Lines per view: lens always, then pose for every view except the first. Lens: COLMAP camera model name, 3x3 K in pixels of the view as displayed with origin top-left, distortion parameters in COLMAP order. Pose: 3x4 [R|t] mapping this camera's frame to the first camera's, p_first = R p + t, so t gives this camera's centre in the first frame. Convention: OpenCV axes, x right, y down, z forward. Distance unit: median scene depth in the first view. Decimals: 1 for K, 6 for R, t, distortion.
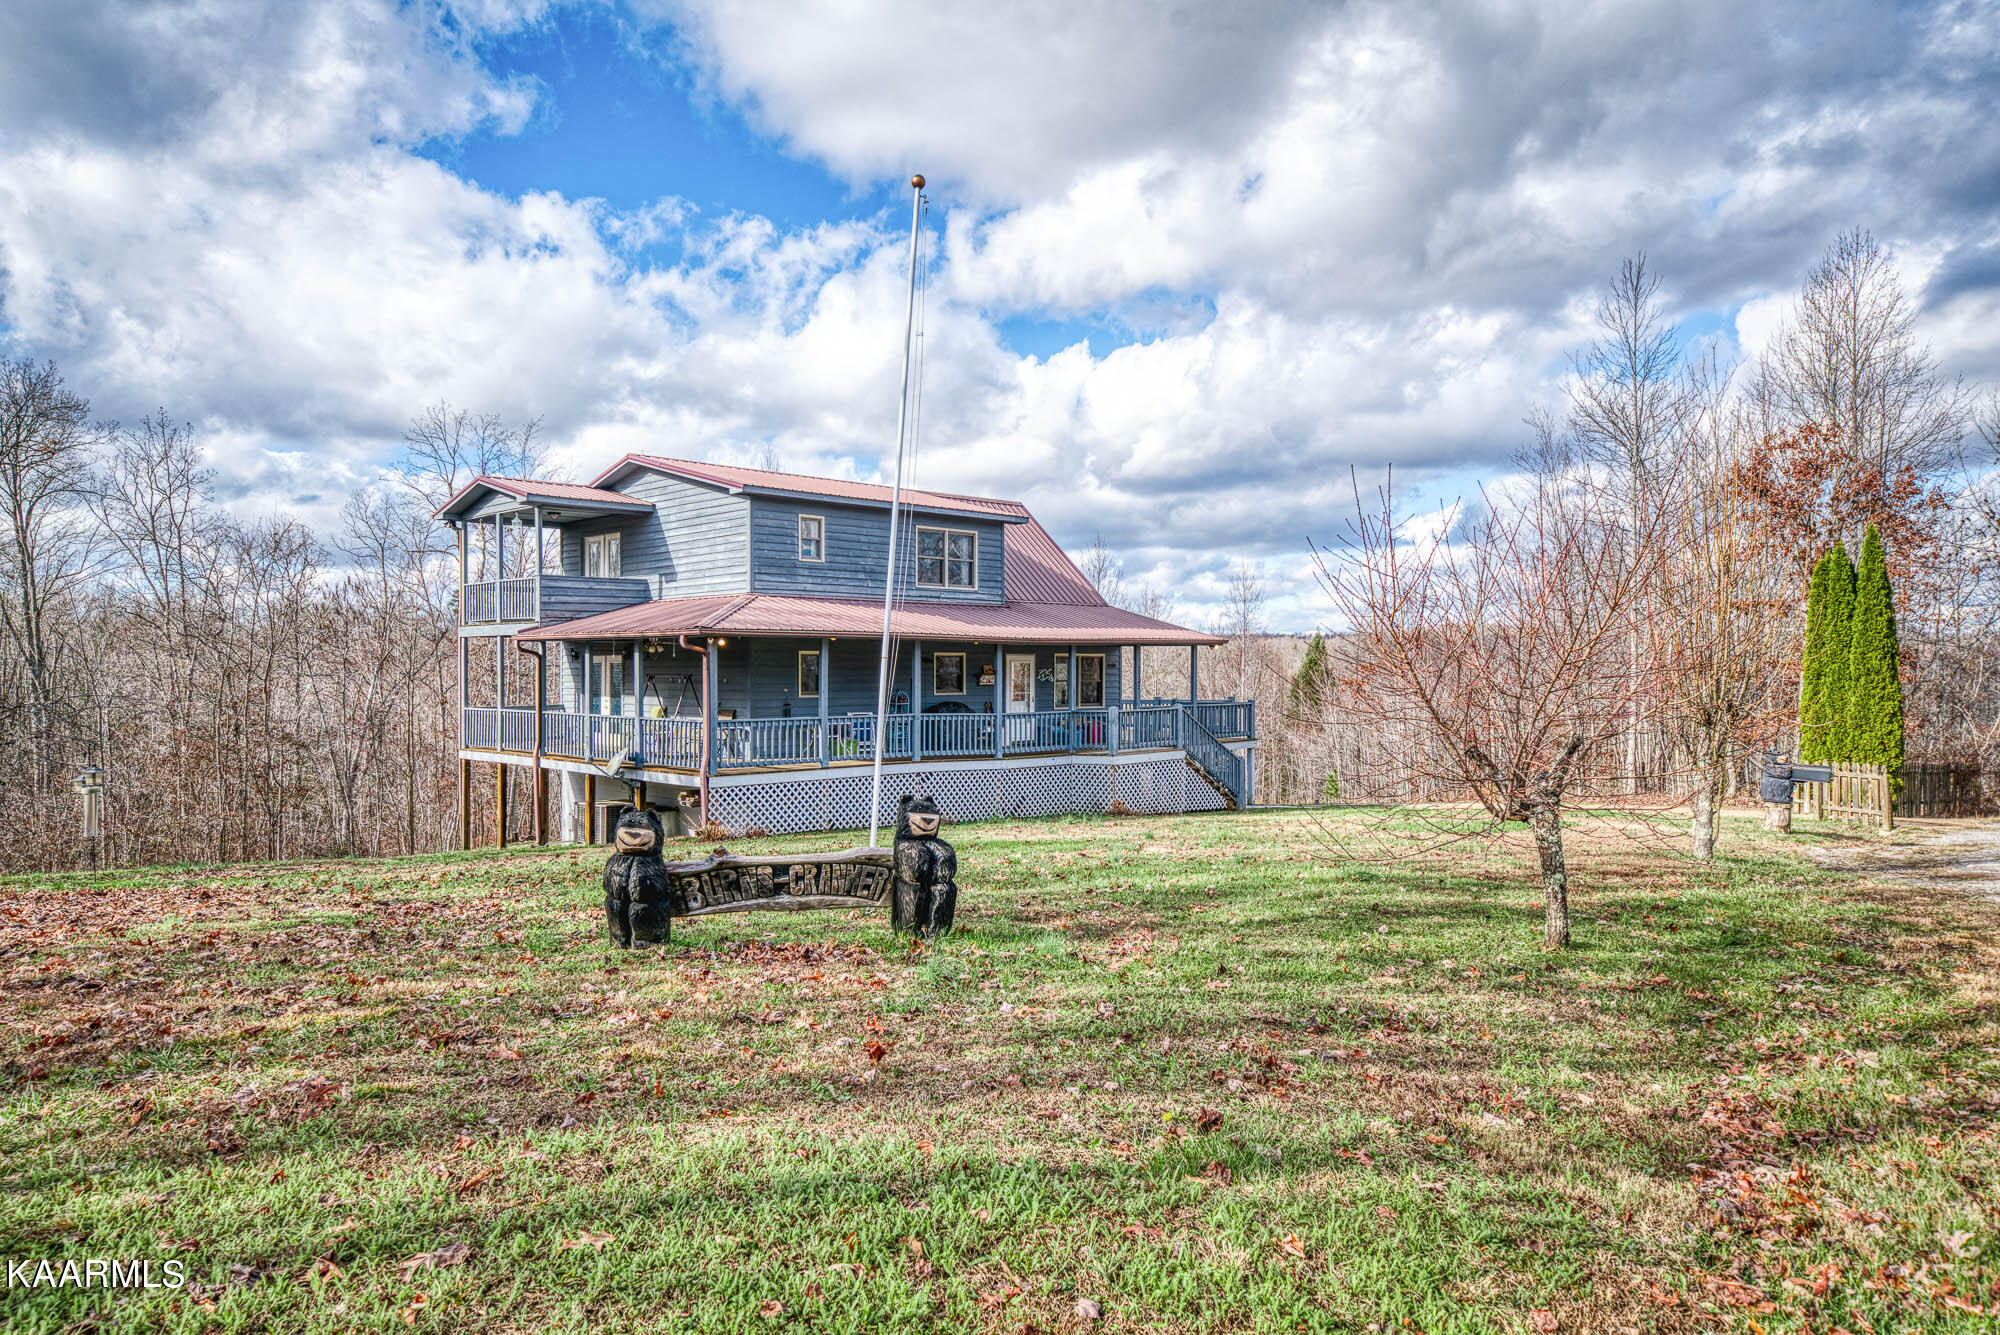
lens RADIAL K [[1367.4, 0, 991.1], [0, 1367.4, 671.6], [0, 0, 1]] dist [-0.002050, -0.001042]
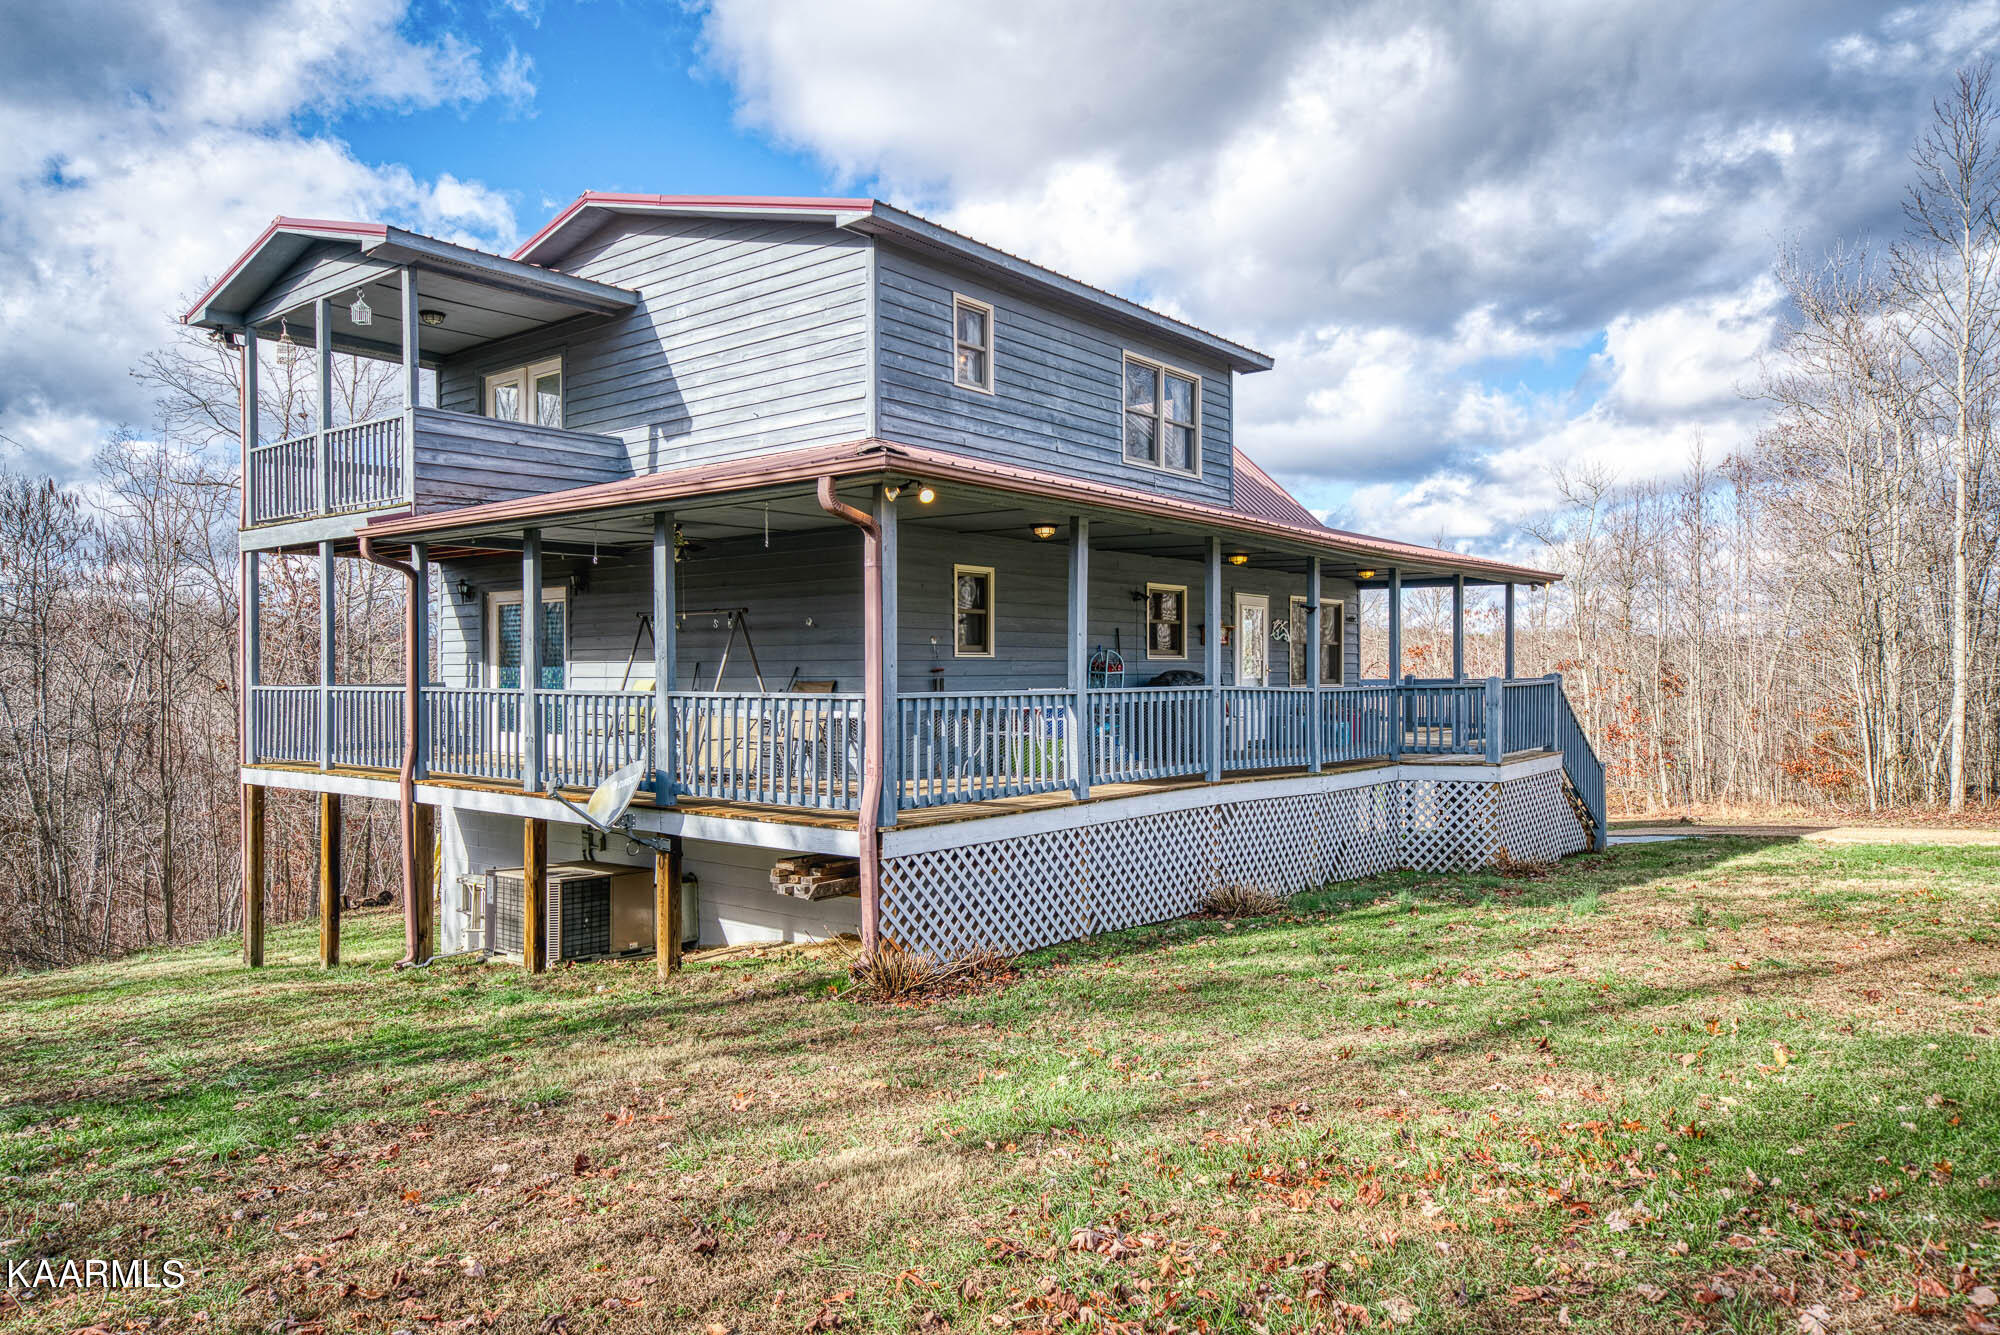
lens RADIAL K [[1367.4, 0, 1010.3], [0, 1367.4, 675.7], [0, 0, 1]] dist [-0.002050, -0.001042]
pose [[0.991266, -0.003461, 0.131830, -0.183917], [0.003257, 0.999993, 0.001757, 0.024637], [-0.131835, -0.001312, 0.991271, 0.489032]]
